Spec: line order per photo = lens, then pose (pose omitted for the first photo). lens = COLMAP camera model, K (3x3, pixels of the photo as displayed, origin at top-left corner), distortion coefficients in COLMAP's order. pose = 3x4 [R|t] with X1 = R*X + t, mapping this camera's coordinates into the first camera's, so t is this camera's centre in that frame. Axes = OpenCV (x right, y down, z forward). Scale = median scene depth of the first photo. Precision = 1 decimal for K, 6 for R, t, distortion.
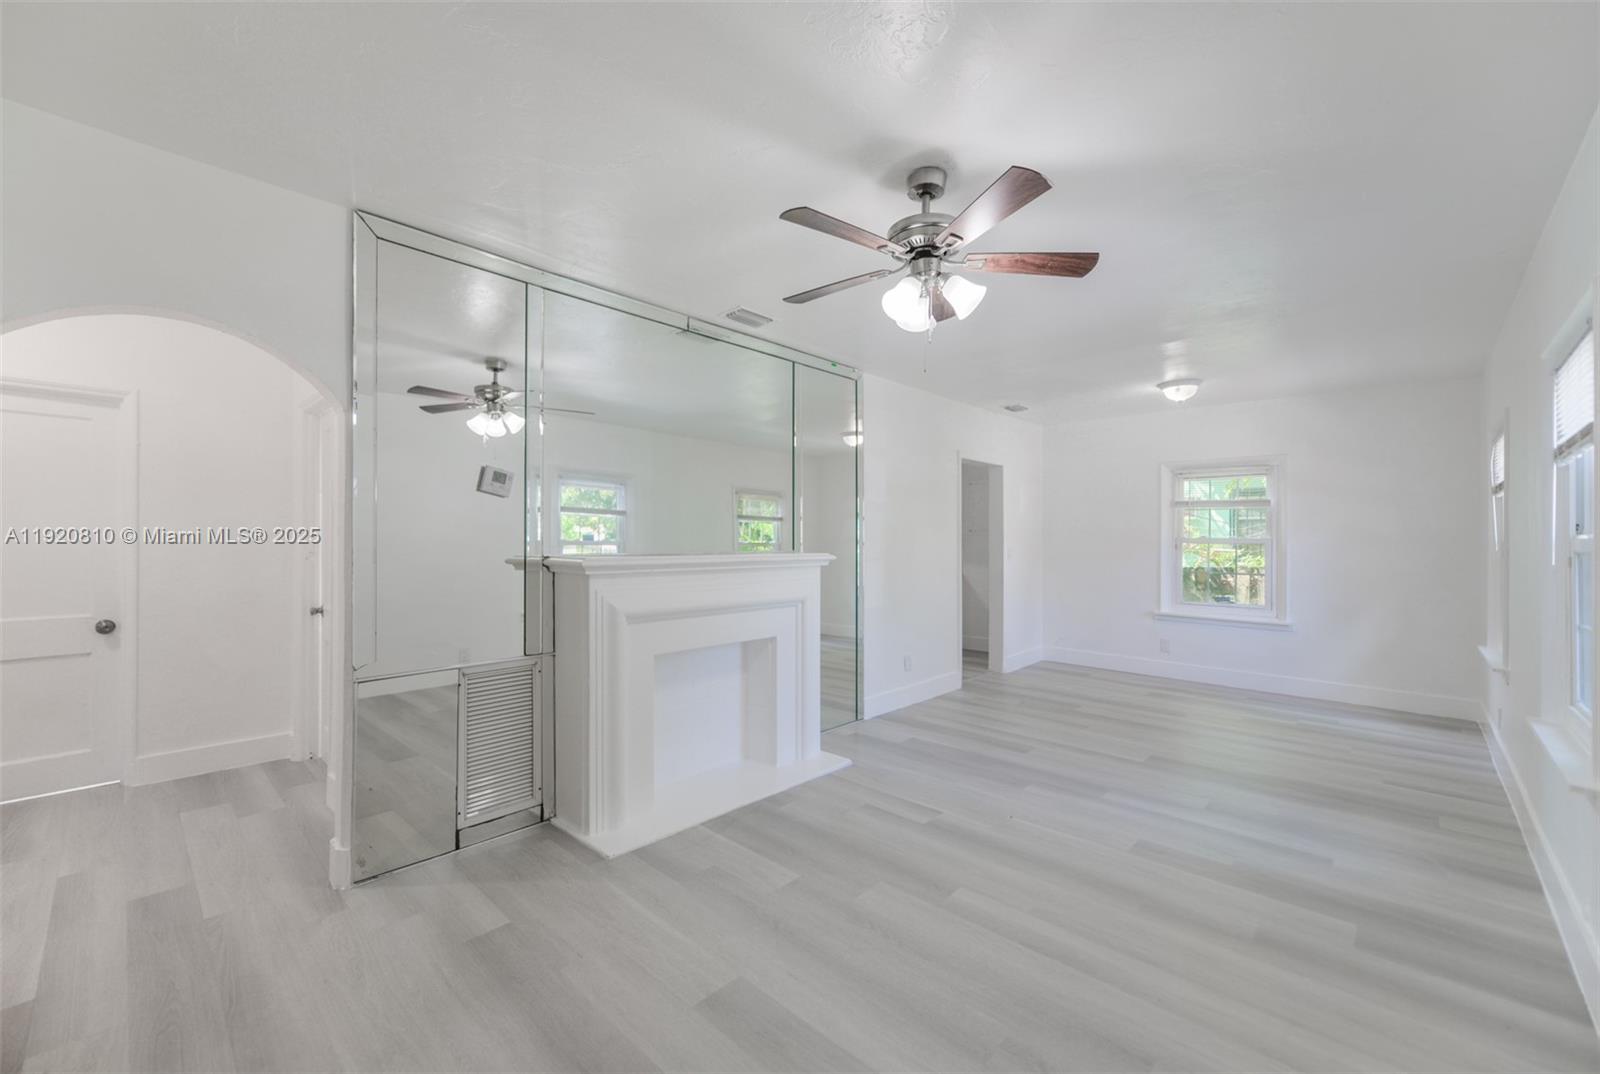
lens RADIAL K [[639.0, 0, 798.4], [0, 639.0, 538.2], [0, 0, 1]] dist [0.000685, -0.001957]
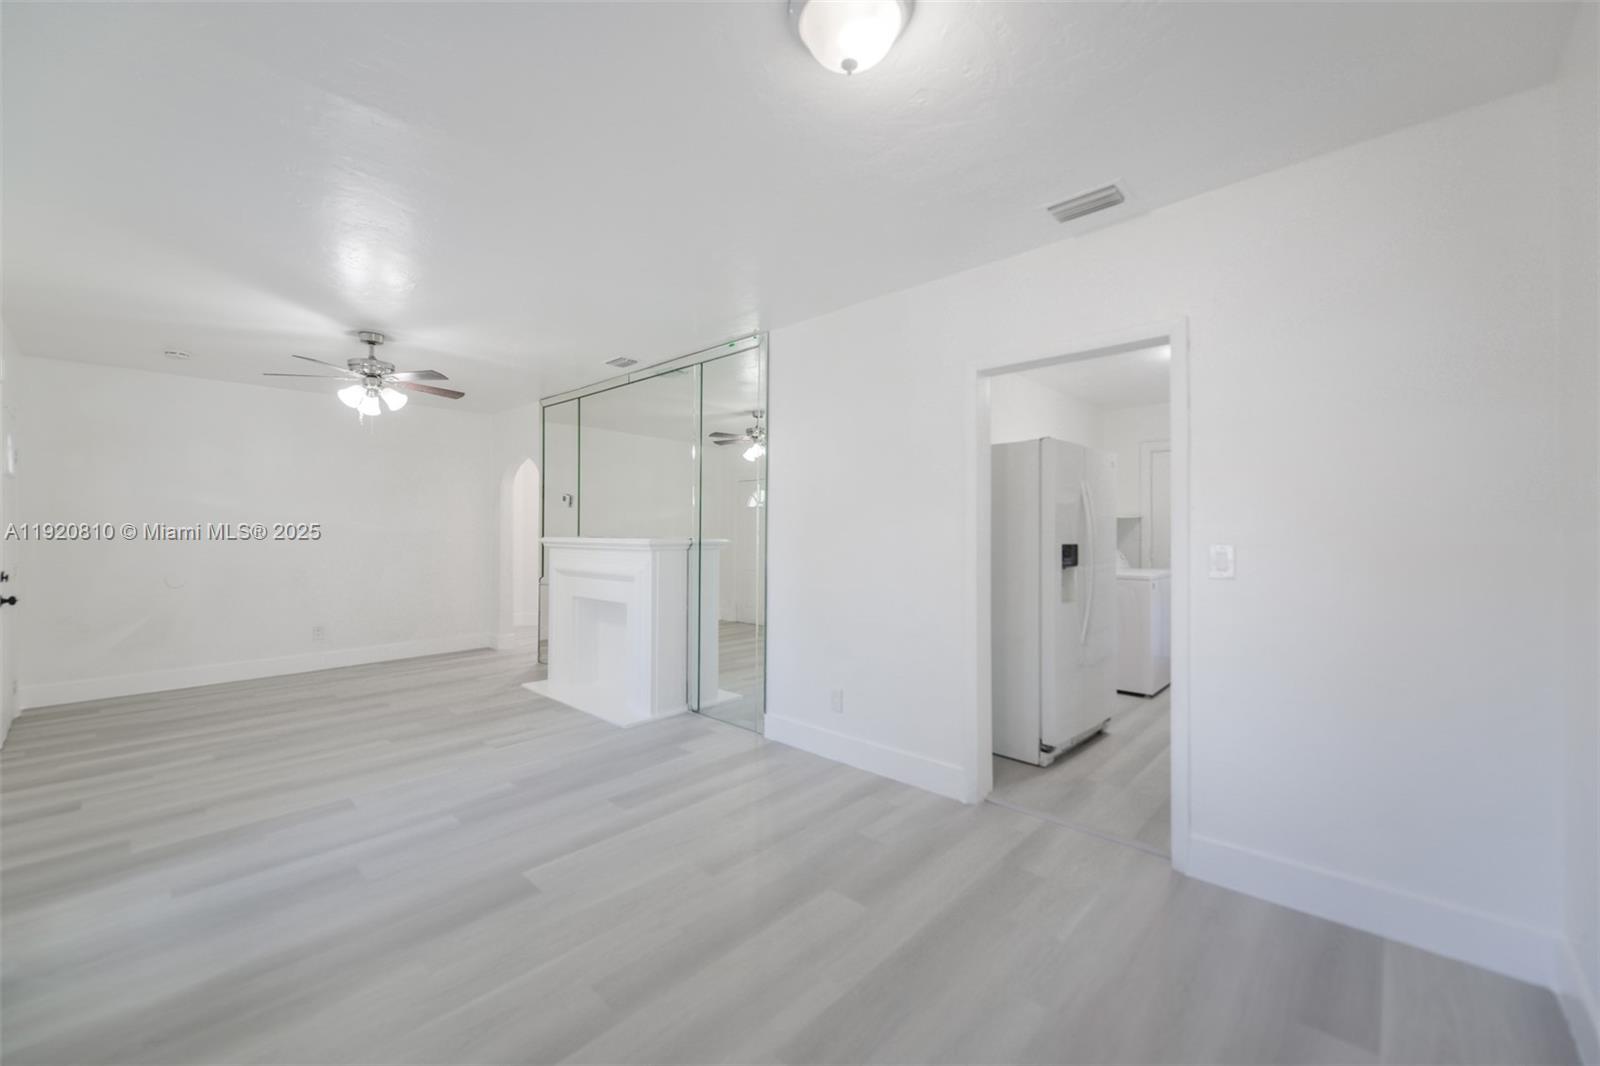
lens RADIAL K [[639.0, 0, 797.3], [0, 639.0, 528.8], [0, 0, 1]] dist [0.000685, -0.001957]
pose [[0.007945, -0.003486, -0.999962, 1.352540], [0.000976, 0.999993, -0.003479, 0.010212], [0.999968, -0.000949, 0.007948, 1.455011]]
